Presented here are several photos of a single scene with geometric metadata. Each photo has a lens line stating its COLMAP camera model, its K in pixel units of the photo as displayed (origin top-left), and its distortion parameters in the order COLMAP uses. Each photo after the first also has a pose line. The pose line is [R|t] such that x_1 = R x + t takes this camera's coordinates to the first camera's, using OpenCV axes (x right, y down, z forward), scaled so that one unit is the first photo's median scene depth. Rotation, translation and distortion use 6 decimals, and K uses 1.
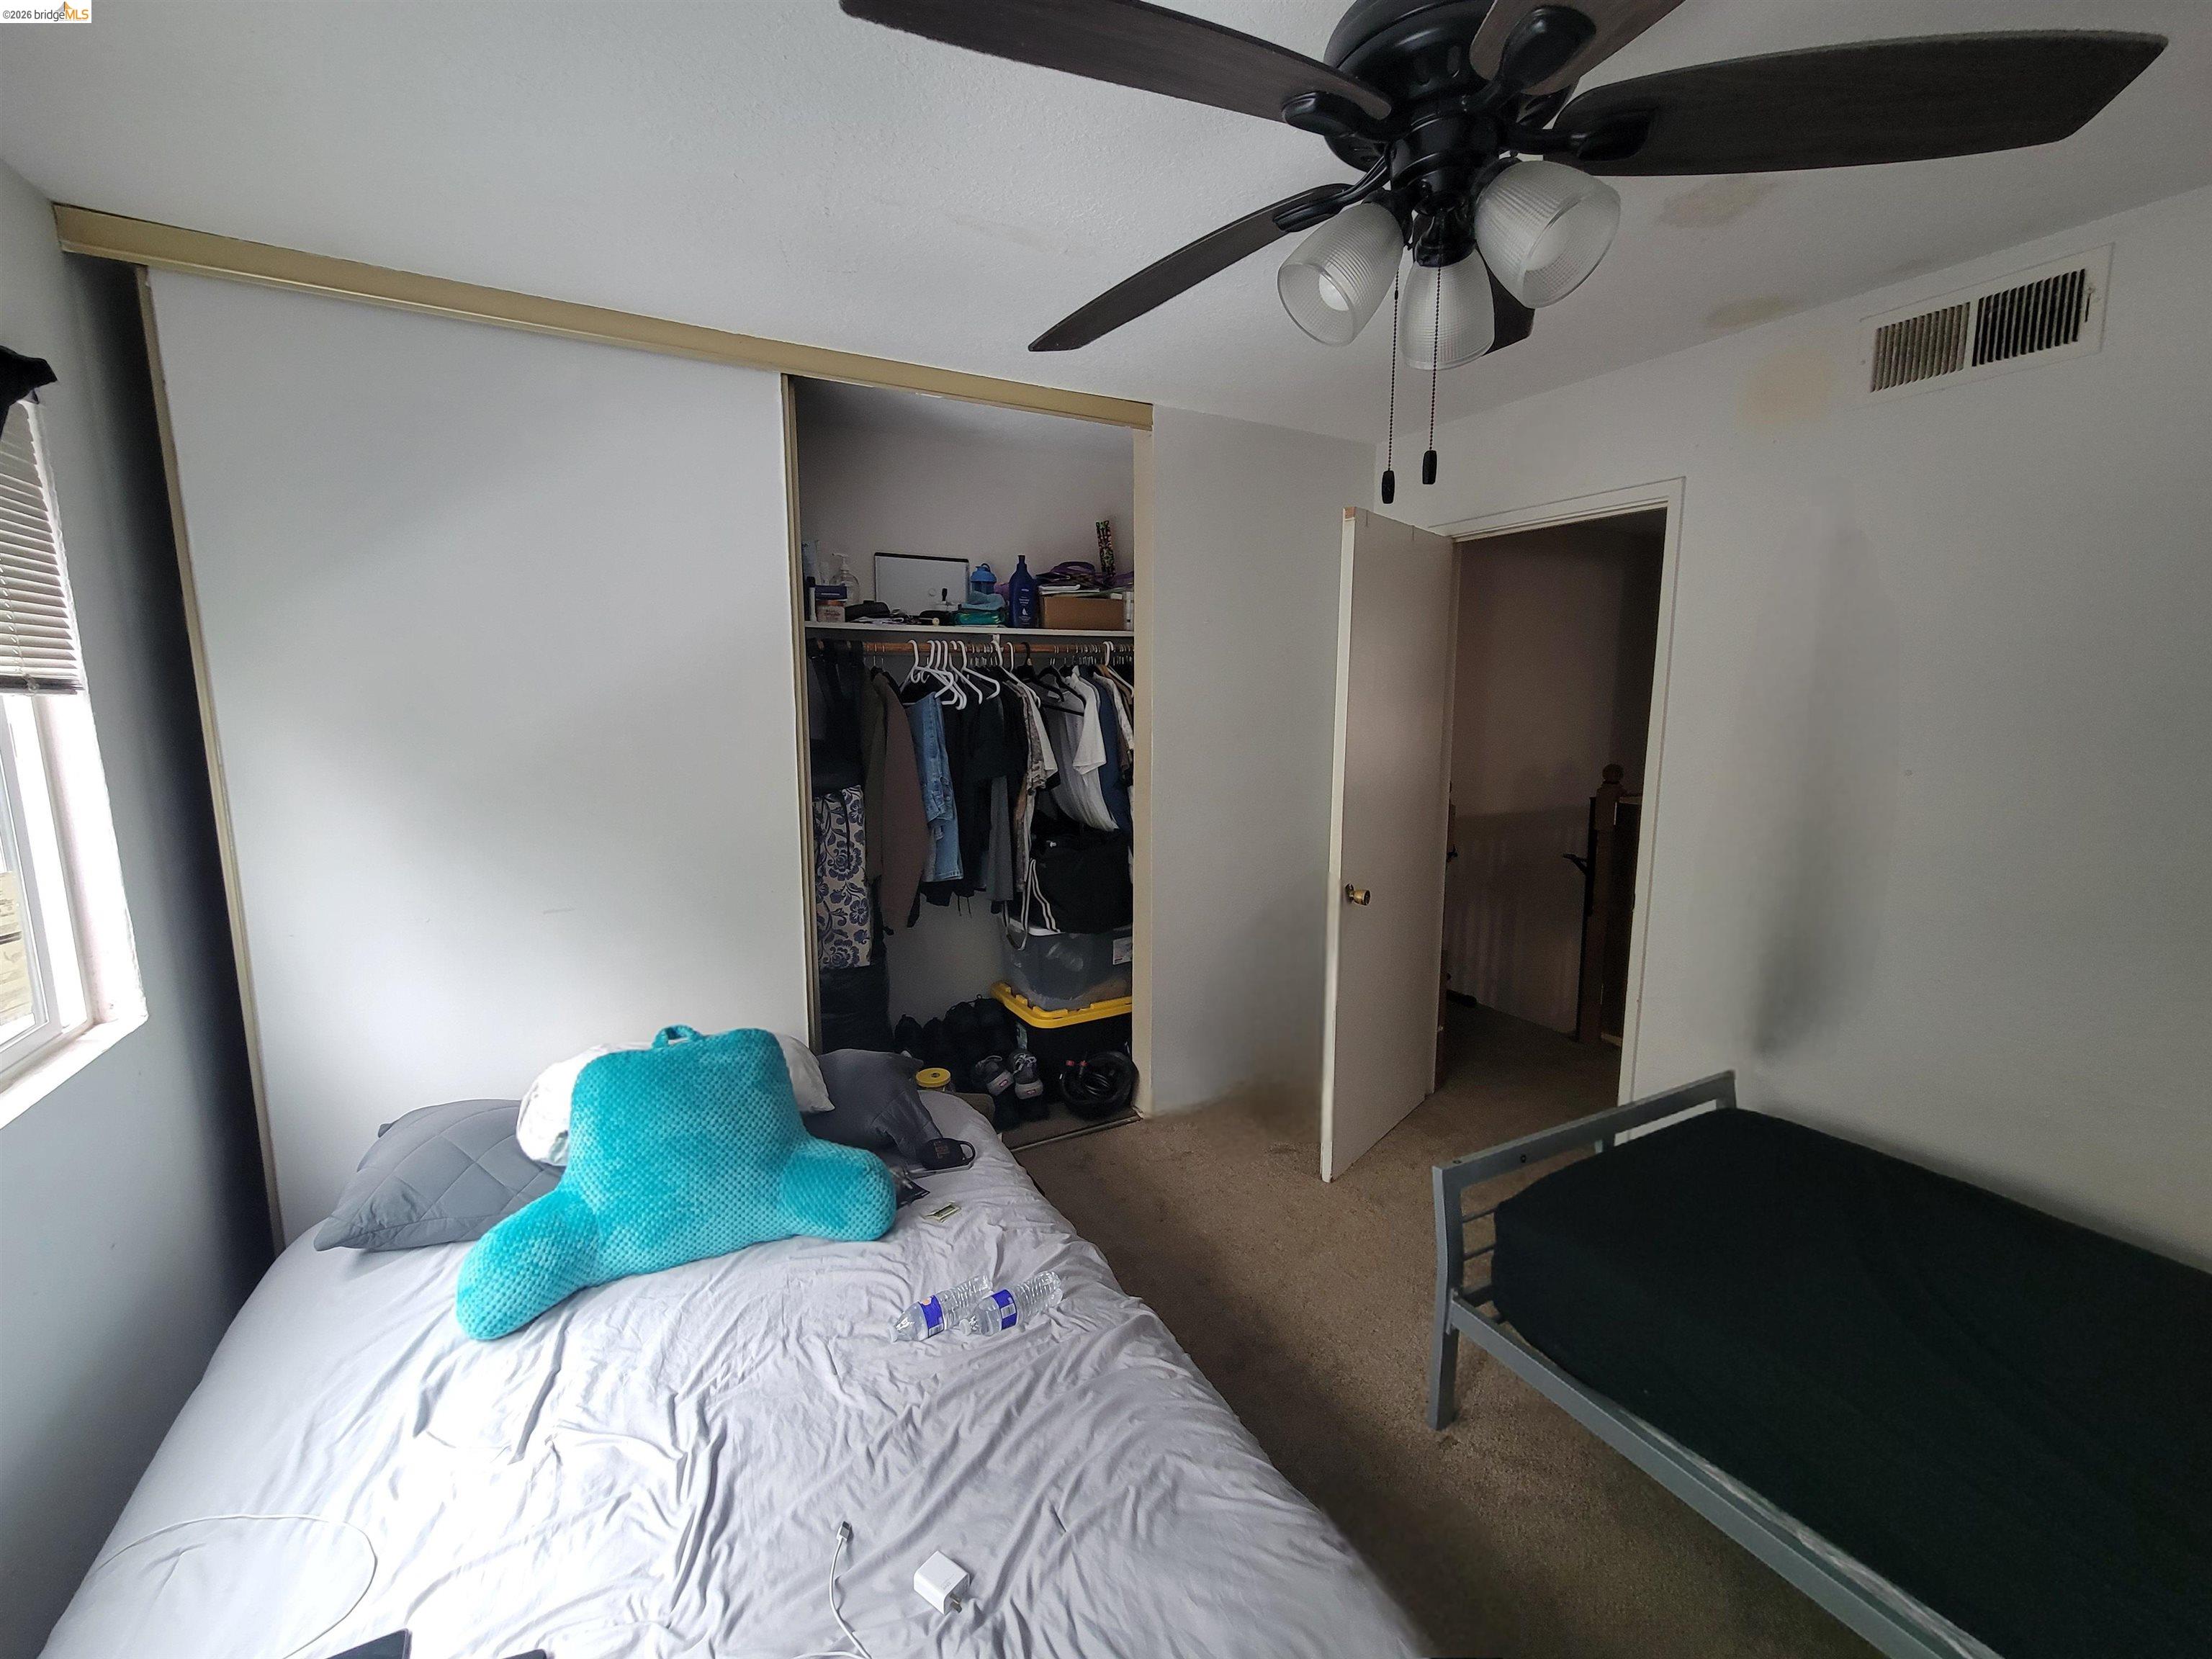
lens RADIAL K [[900.2, 0, 1102.5], [0, 900.2, 822.7], [0, 0, 1]] dist [0.000131, -0.000007]
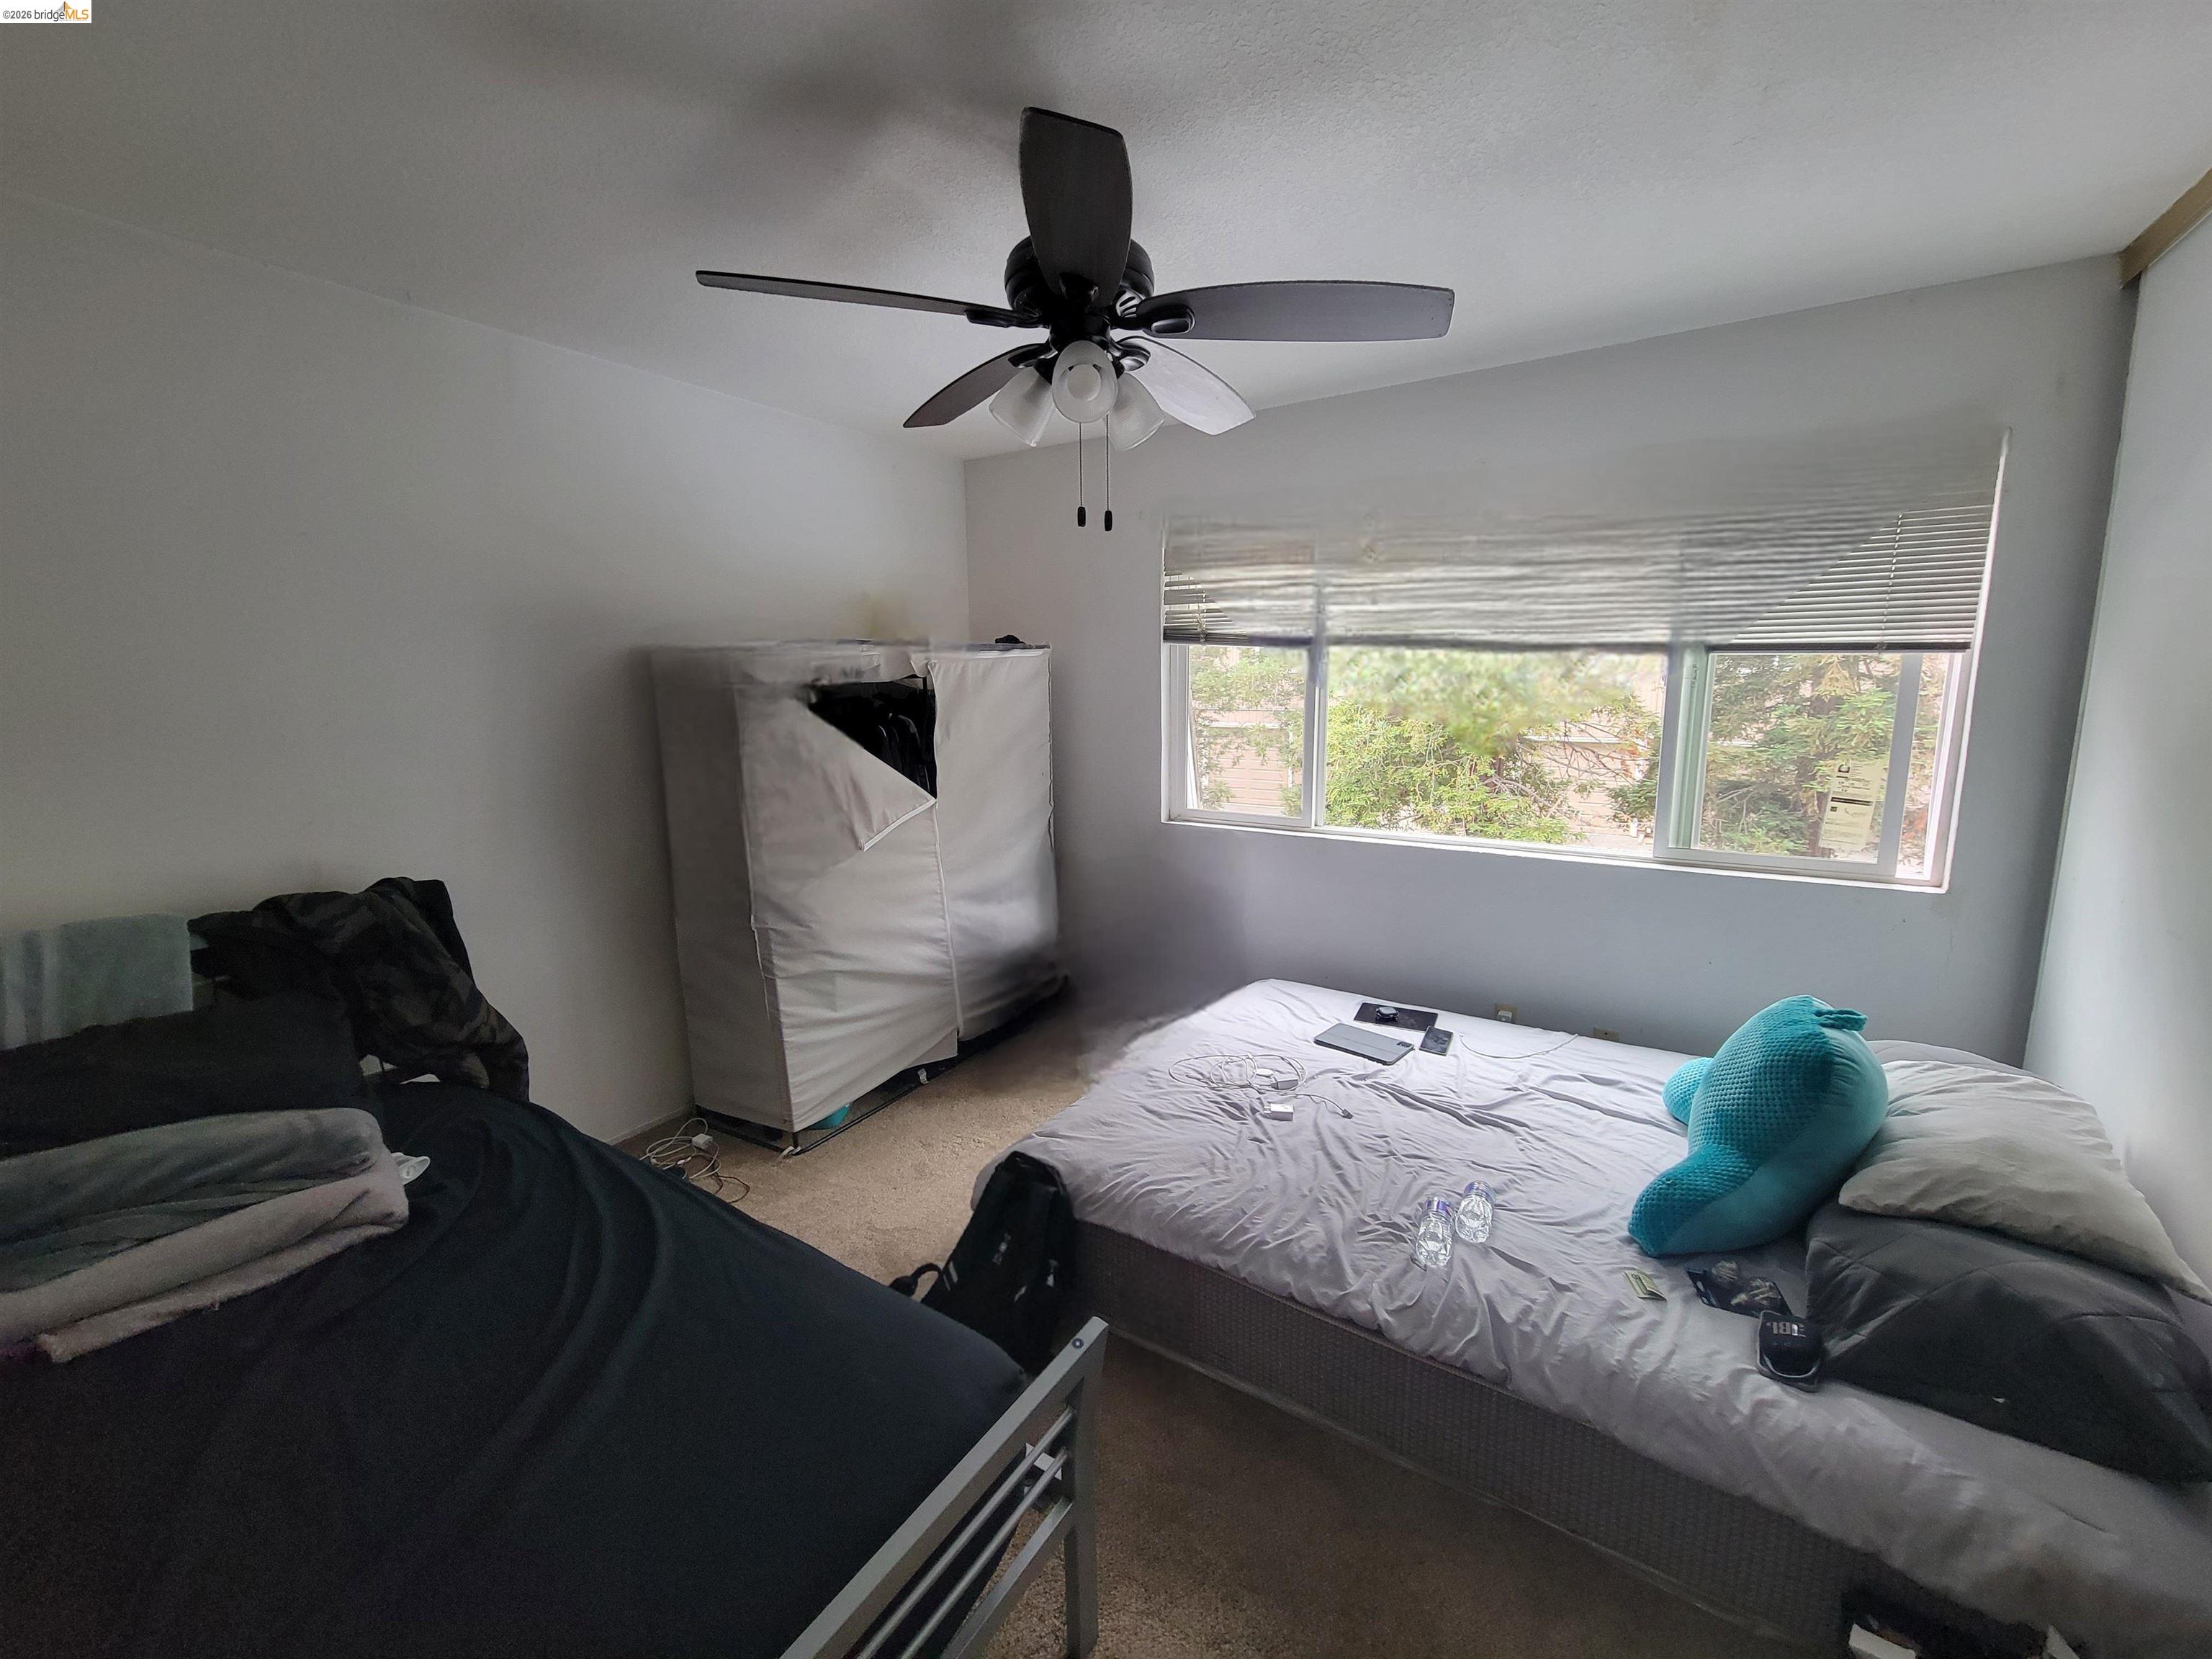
lens RADIAL K [[900.2, 0, 1102.5], [0, 900.2, 822.7], [0, 0, 1]] dist [0.000131, -0.000007]
pose [[-0.881554, 0.084798, -0.464405, 0.773526], [-0.056077, 0.957961, 0.281366, -0.220541], [0.468741, 0.274082, -0.839739, 1.729975]]
